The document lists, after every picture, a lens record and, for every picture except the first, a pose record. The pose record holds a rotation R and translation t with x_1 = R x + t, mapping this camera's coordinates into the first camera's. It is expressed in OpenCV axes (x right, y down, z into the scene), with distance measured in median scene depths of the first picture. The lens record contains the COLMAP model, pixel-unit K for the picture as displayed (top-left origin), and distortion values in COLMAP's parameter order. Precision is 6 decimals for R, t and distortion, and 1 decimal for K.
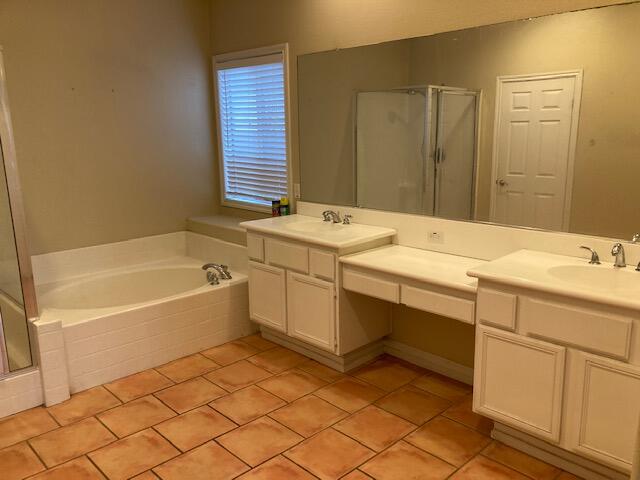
lens RADIAL K [[523.4, 0, 321.7], [0, 523.4, 243.8], [0, 0, 1]] dist [0.033984, -0.032208]
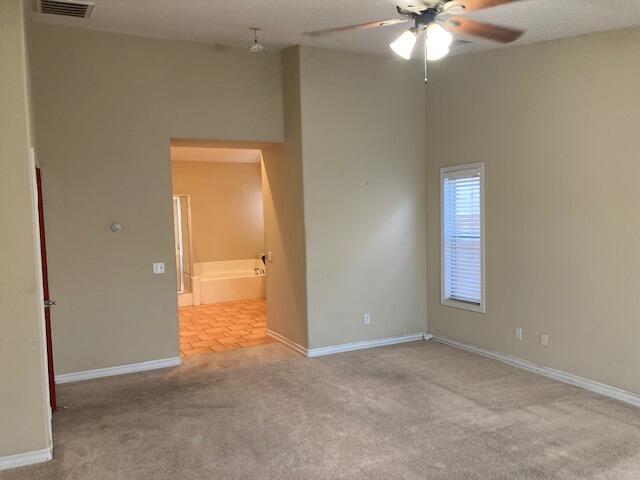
lens RADIAL K [[523.4, 0, 321.7], [0, 523.4, 243.8], [0, 0, 1]] dist [0.033984, -0.032208]
pose [[0.957538, 0.001320, -0.288304, 0.976535], [-0.045551, 0.988122, -0.146765, 0.338709], [0.284685, 0.153666, 0.946225, -1.576205]]
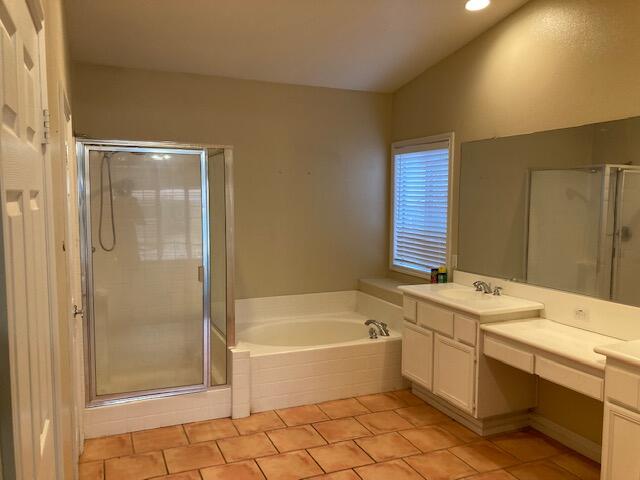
lens RADIAL K [[523.4, 0, 321.7], [0, 523.4, 243.8], [0, 0, 1]] dist [0.033984, -0.032208]
pose [[0.933620, 0.049201, -0.354871, 0.098681], [-0.093582, 0.989627, -0.108995, 0.009273], [0.345828, 0.134970, 0.928540, -0.144063]]
